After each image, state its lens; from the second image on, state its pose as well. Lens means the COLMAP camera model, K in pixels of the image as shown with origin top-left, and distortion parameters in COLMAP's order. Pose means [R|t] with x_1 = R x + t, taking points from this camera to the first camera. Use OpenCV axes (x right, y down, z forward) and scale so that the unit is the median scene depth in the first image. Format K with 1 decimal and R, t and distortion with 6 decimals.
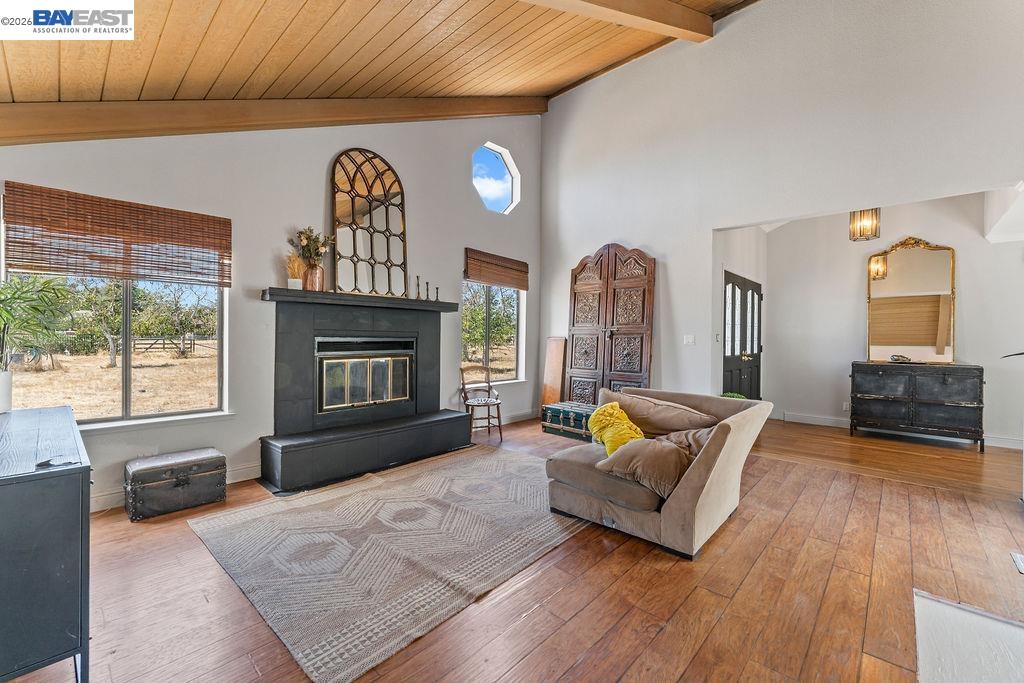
lens RADIAL K [[420.1, 0, 509.8], [0, 420.1, 336.8], [0, 0, 1]] dist [0.000335, -0.000176]
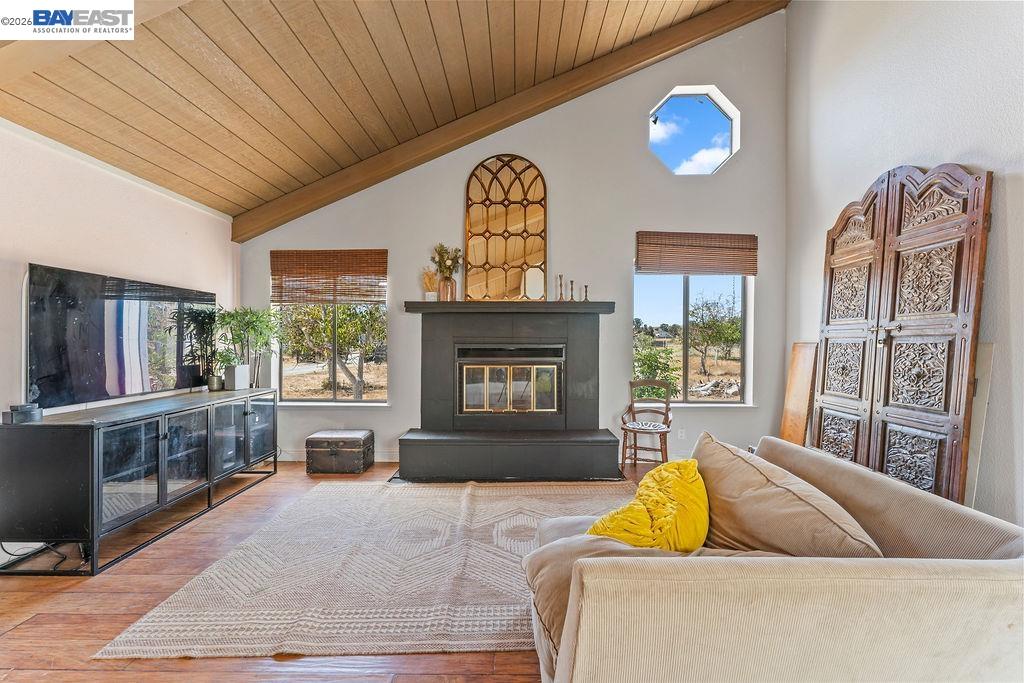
lens RADIAL K [[412.5, 0, 512.0], [0, 412.5, 341.5], [0, 0, 1]] dist [0.000477, -0.000025]
pose [[0.673322, -0.007201, -0.739315, 0.372681], [0.003594, 0.999973, -0.006467, 0.001951], [0.739341, 0.001697, 0.673329, 0.345923]]
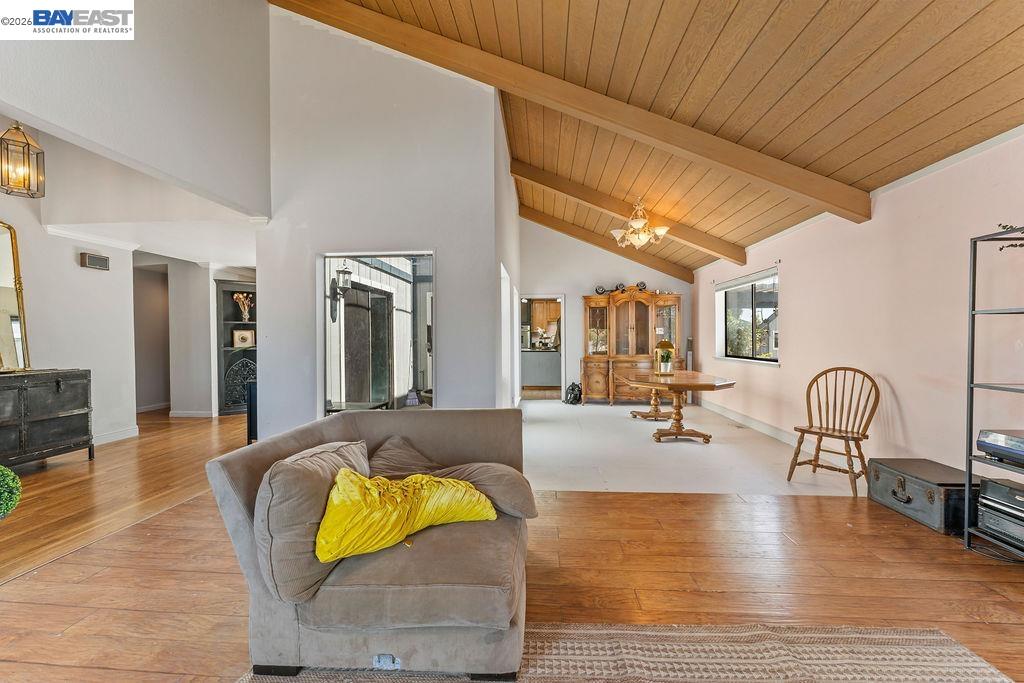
lens RADIAL K [[412.5, 0, 512.0], [0, 412.5, 341.5], [0, 0, 1]] dist [0.000477, -0.000025]
pose [[-0.620165, -0.012210, 0.784376, -0.189061], [0.002705, 0.999840, 0.017703, -0.002638], [-0.784466, 0.013101, -0.620033, 0.862033]]
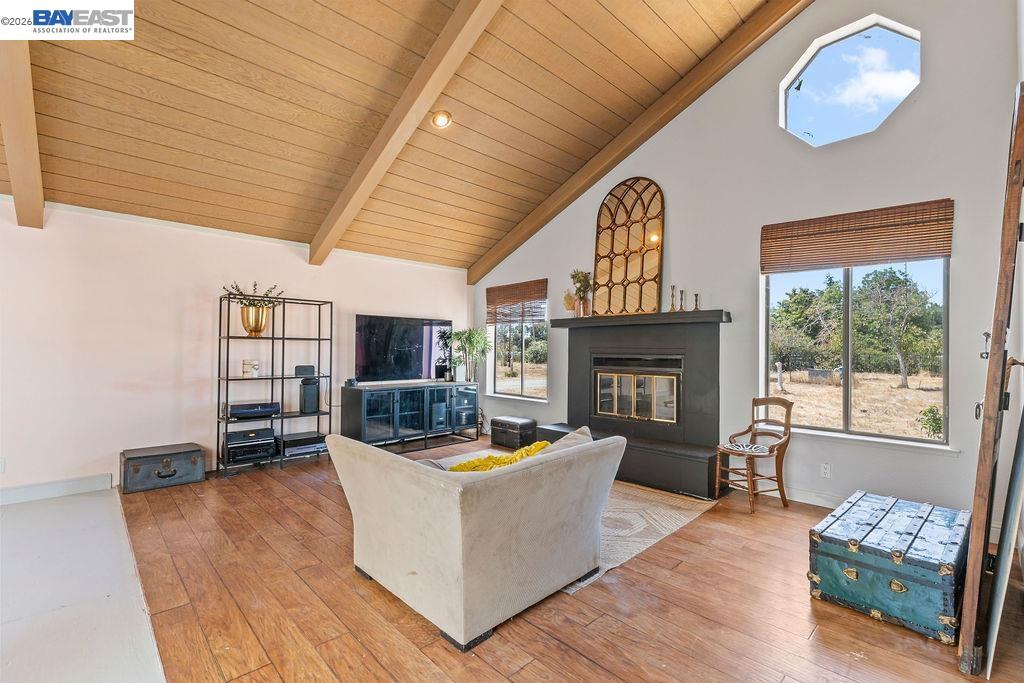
lens RADIAL K [[452.7, 0, 512.0], [0, 452.7, 341.5], [0, 0, 1]] dist [0.000358, -0.000089]
pose [[-0.061360, -0.028043, -0.997722, 0.788129], [-0.008677, 0.999582, -0.027562, 0.003363], [0.998078, 0.006966, -0.061578, 0.746672]]
